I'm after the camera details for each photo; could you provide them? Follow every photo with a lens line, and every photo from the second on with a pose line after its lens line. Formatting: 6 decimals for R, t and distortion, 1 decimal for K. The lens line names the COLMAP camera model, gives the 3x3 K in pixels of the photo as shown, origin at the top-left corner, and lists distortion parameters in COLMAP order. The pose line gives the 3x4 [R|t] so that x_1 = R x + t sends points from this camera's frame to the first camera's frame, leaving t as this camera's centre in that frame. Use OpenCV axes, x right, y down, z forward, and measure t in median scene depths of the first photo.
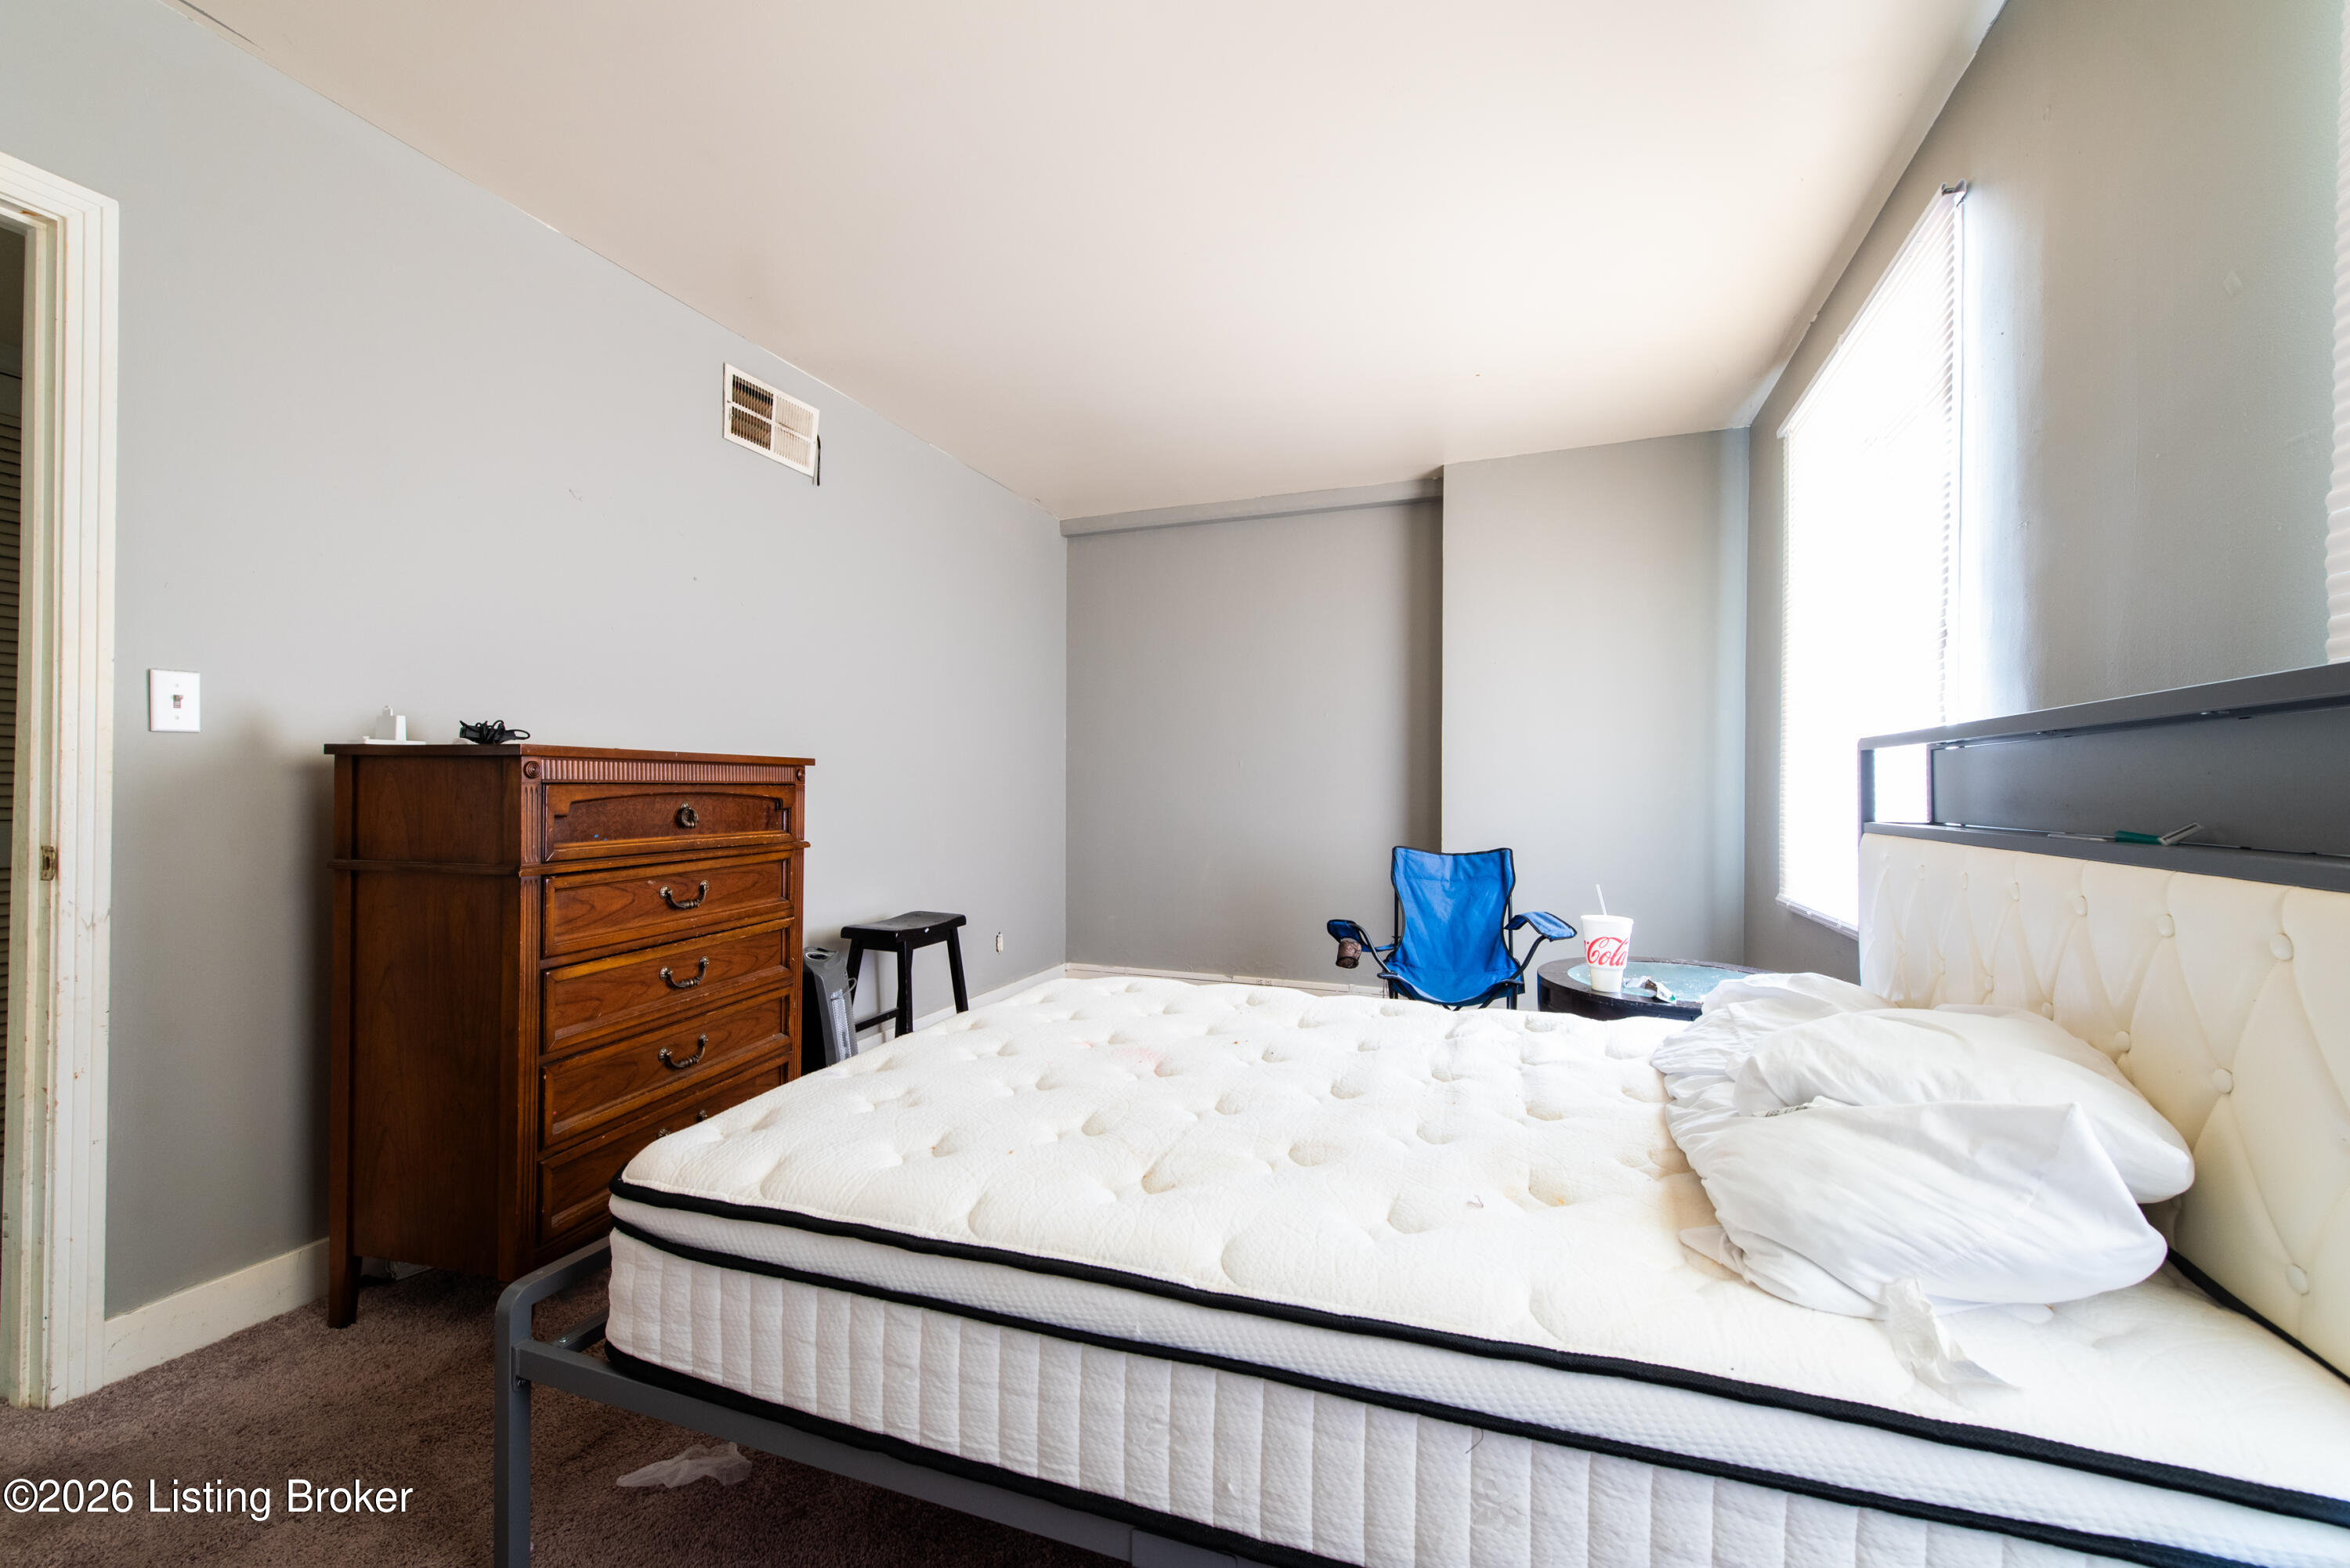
lens RADIAL K [[987.0, 0, 1171.5], [0, 987.0, 786.1], [0, 0, 1]] dist [0.010641, 0.000476]
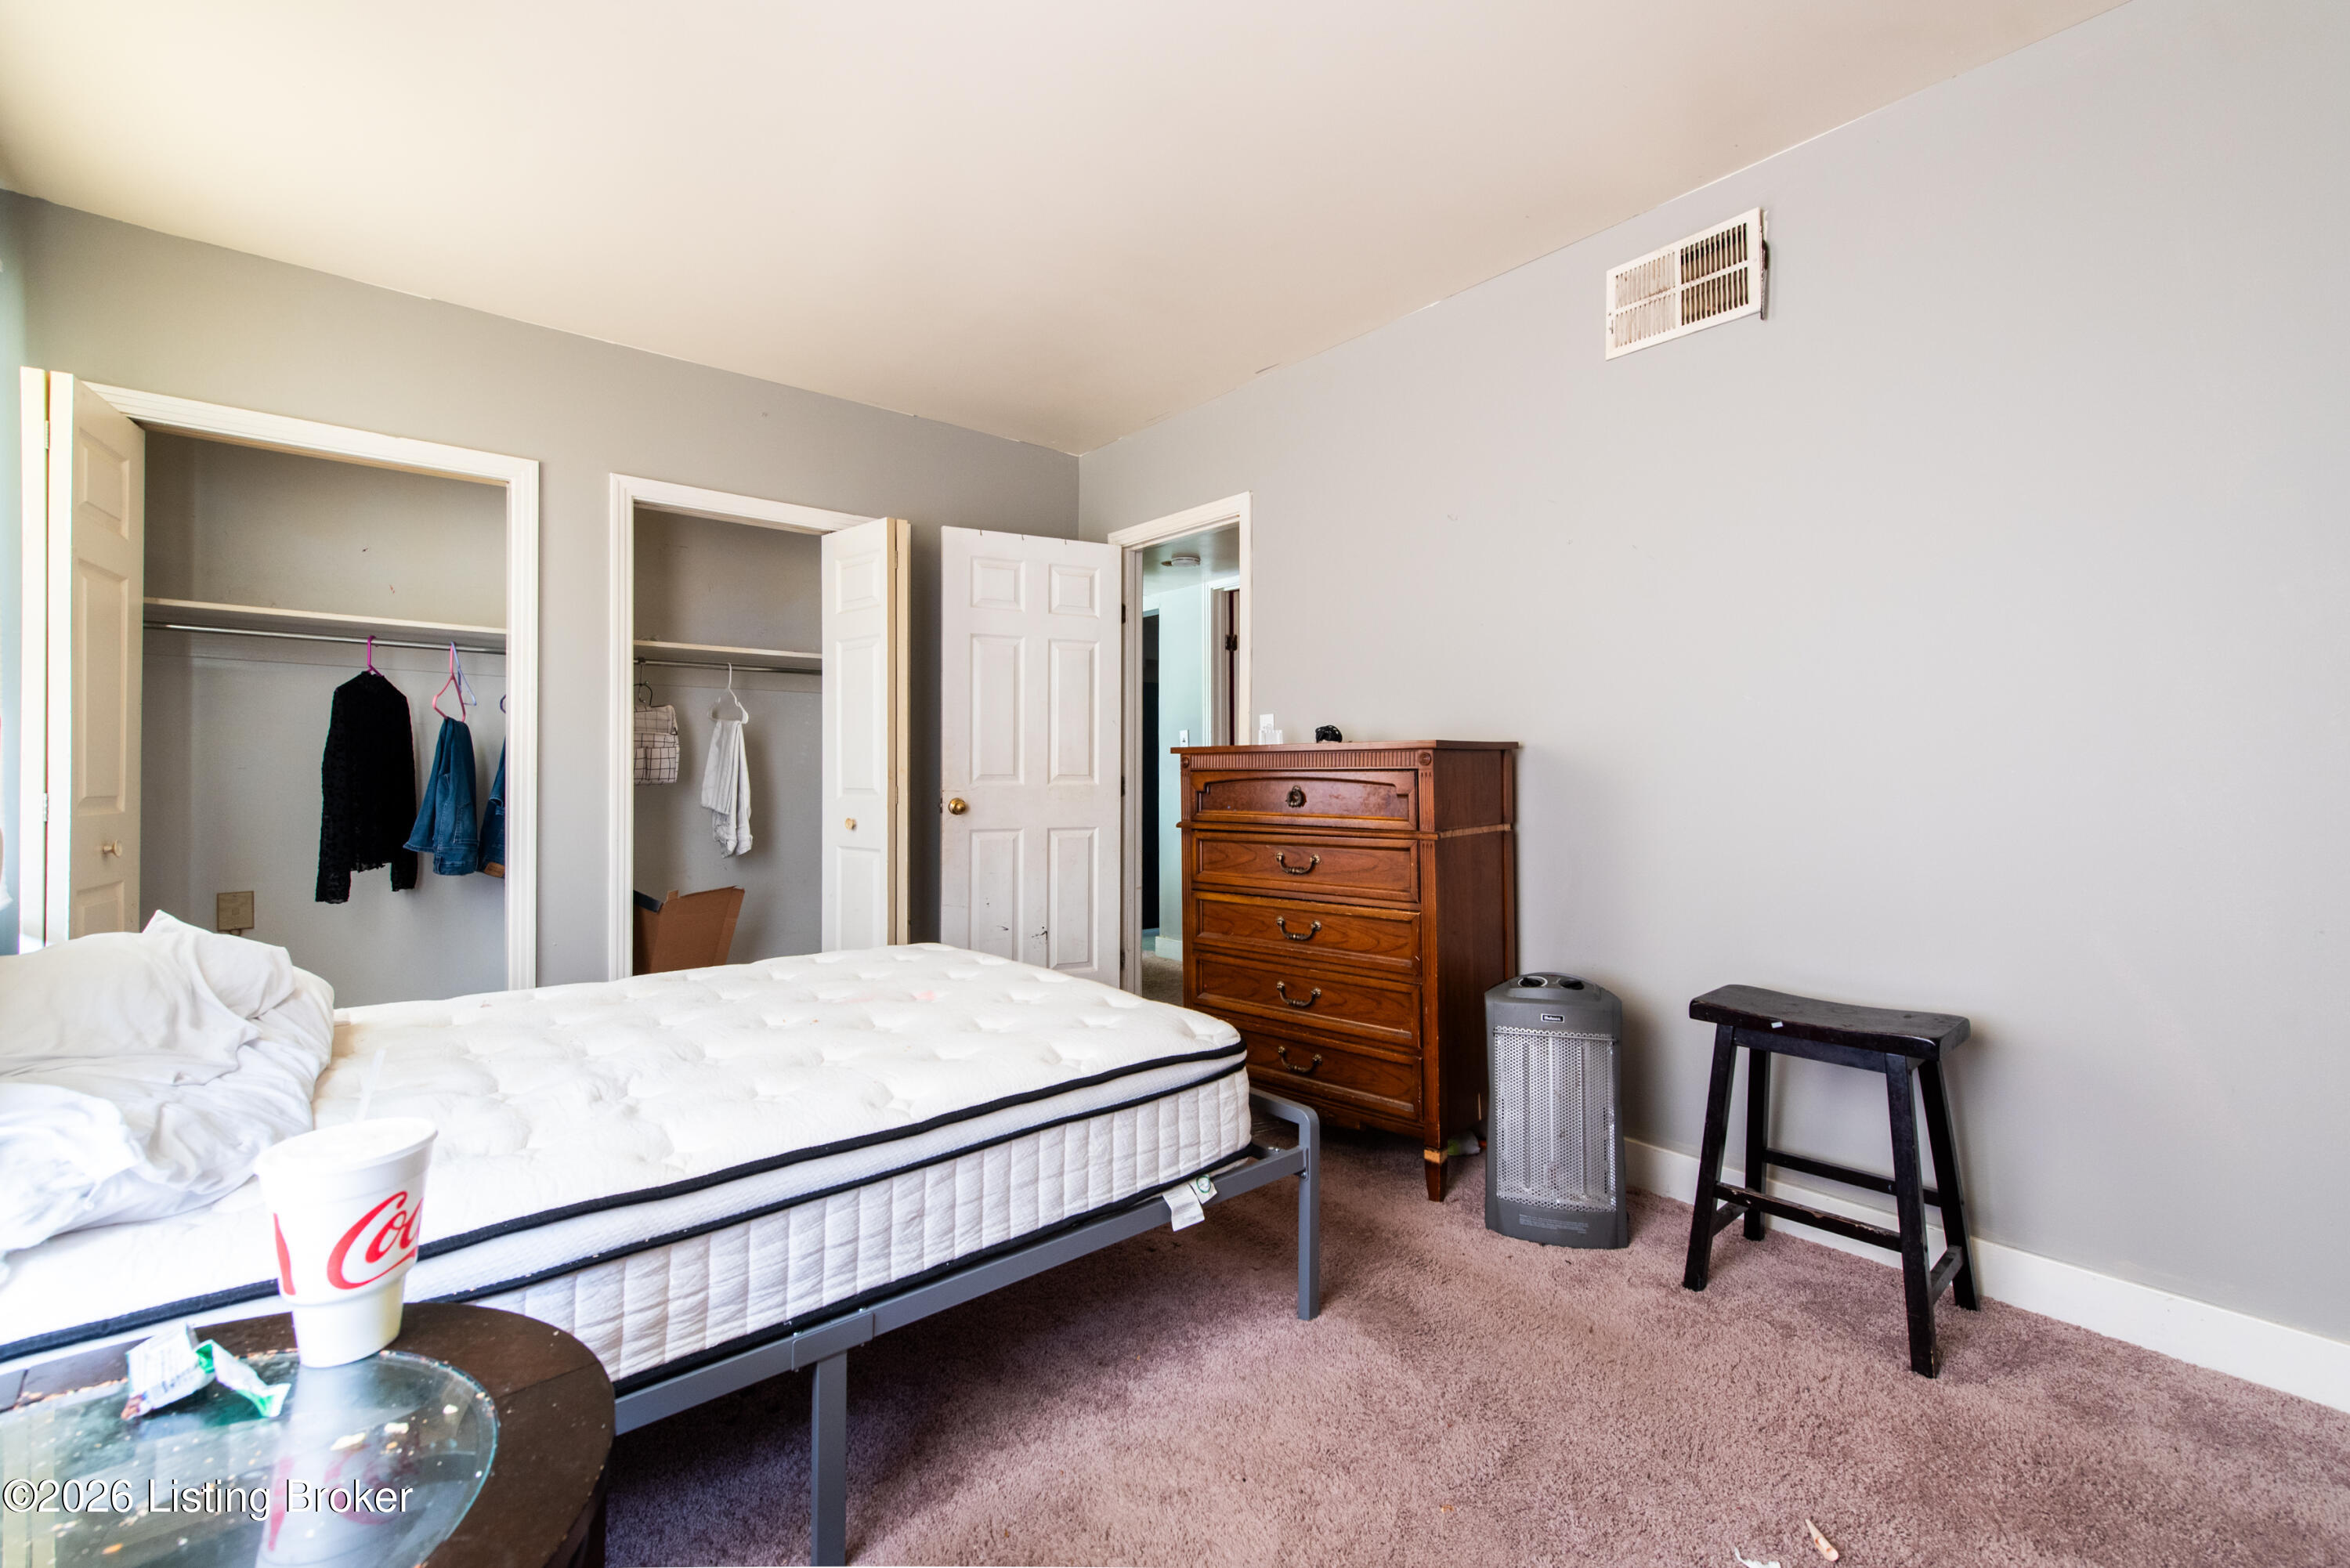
lens RADIAL K [[987.0, 0, 1188.8], [0, 987.0, 771.1], [0, 0, 1]] dist [0.010641, 0.000476]
pose [[-0.492741, -0.005805, -0.870157, 0.636861], [0.000890, 0.999974, -0.007174, 0.007858], [0.870175, -0.004309, -0.492723, 1.526759]]
